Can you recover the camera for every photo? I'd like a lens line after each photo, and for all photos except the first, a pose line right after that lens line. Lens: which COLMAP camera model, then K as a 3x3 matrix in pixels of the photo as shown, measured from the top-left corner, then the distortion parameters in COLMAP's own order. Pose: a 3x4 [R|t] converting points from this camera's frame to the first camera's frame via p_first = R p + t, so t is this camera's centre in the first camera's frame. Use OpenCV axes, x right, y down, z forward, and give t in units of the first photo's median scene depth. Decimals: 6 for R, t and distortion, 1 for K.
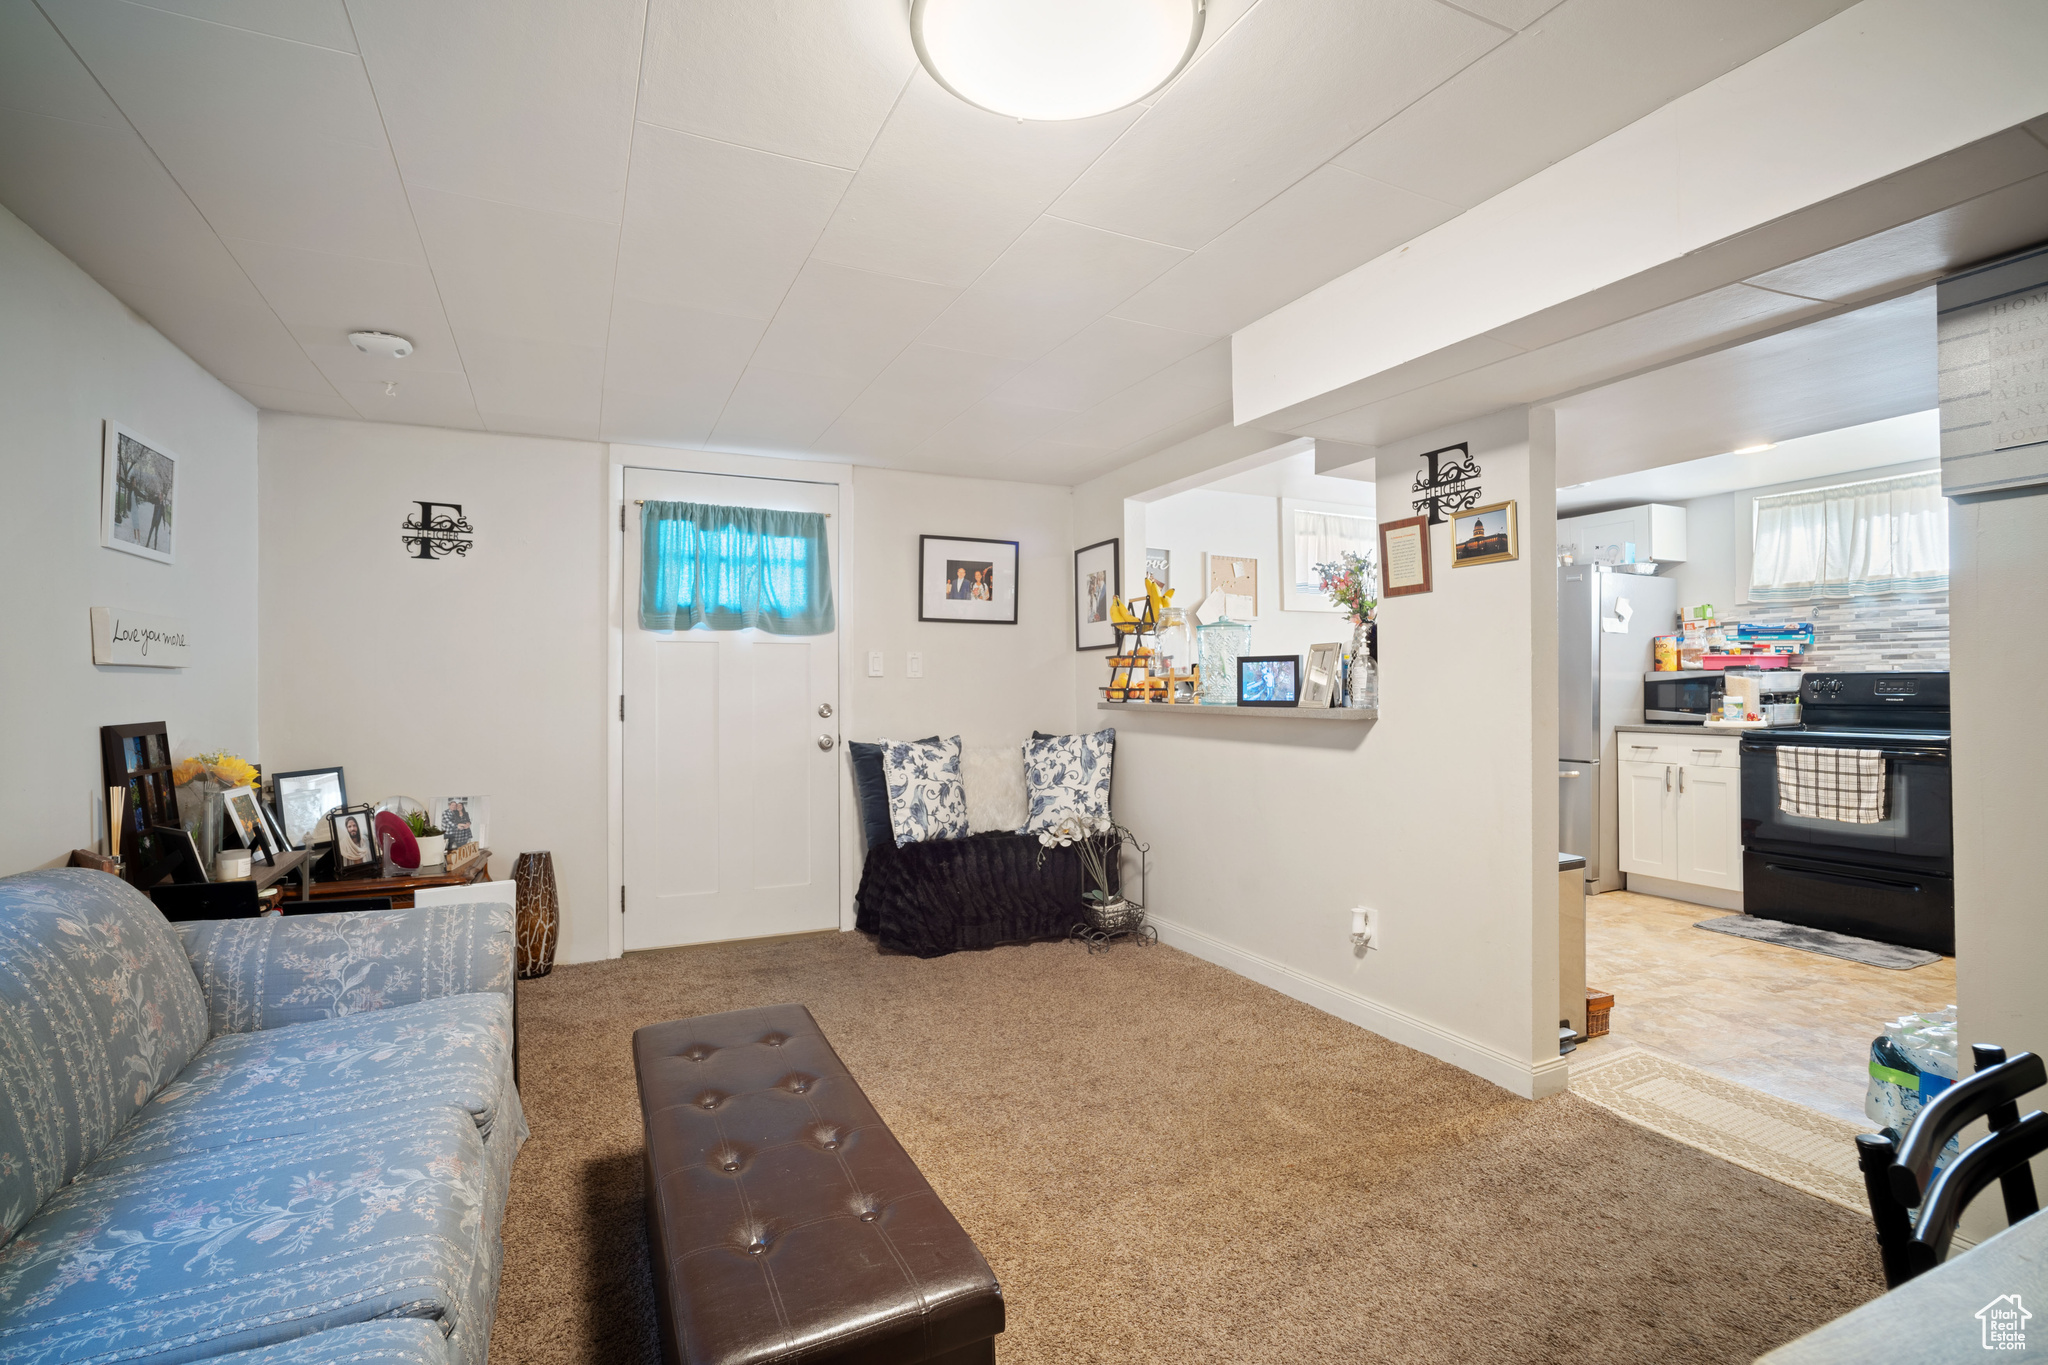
lens RADIAL K [[890.6, 0, 1021.0], [0, 890.6, 672.8], [0, 0, 1]] dist [-0.021861, 0.000791]
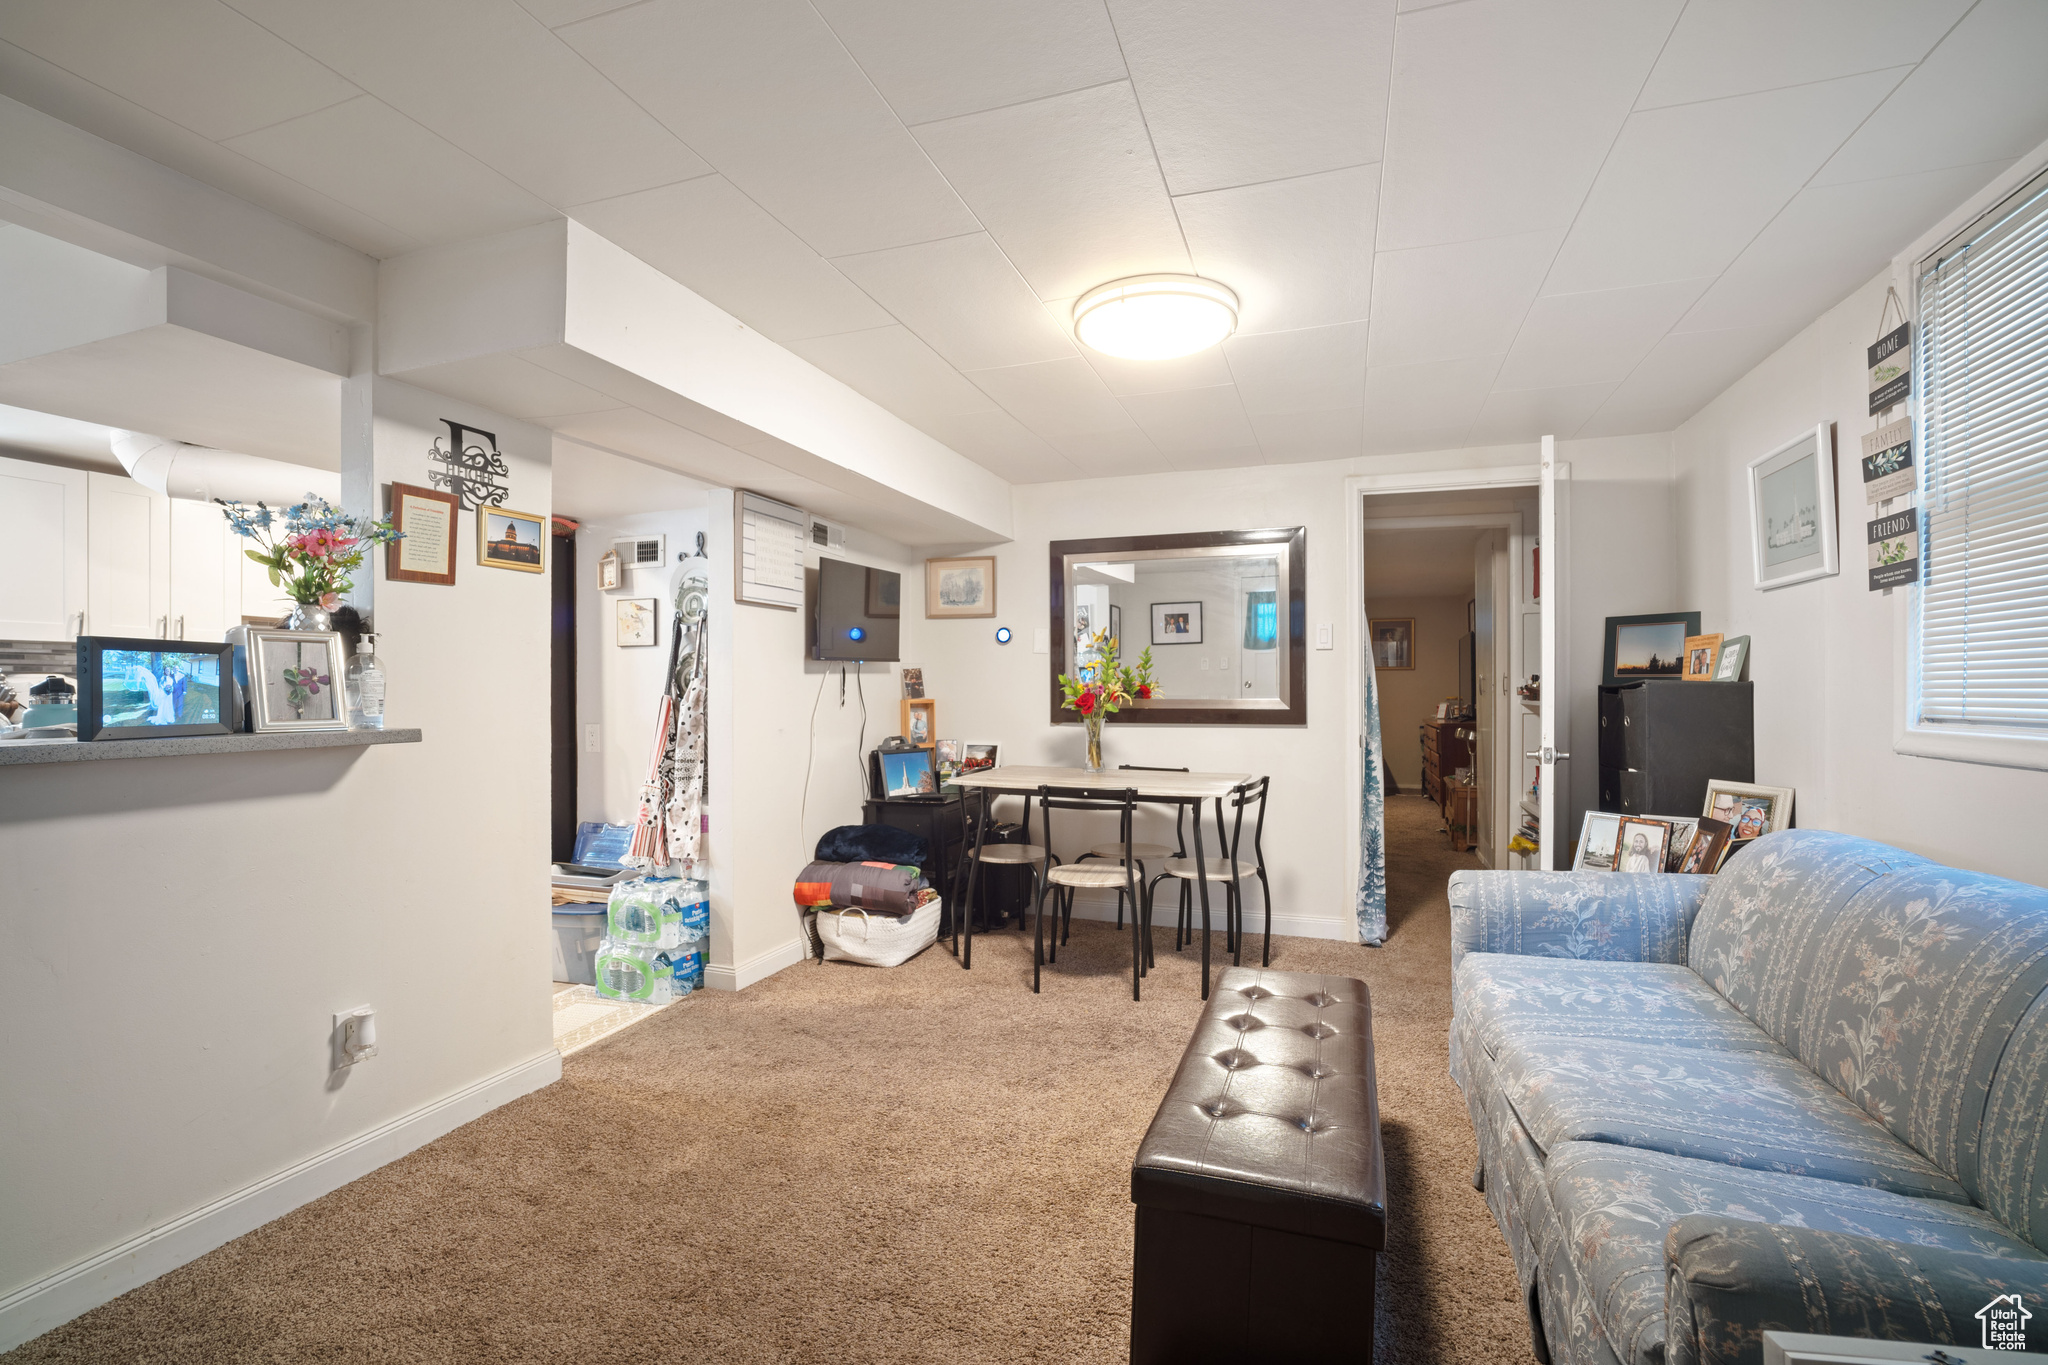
lens RADIAL K [[890.6, 0, 1021.0], [0, 890.6, 672.8], [0, 0, 1]] dist [-0.021861, 0.000791]
pose [[-0.689279, 0.022142, 0.724157, -0.550876], [0.001791, 0.999582, -0.028859, 0.019025], [-0.724493, -0.018595, -0.689031, 1.236057]]
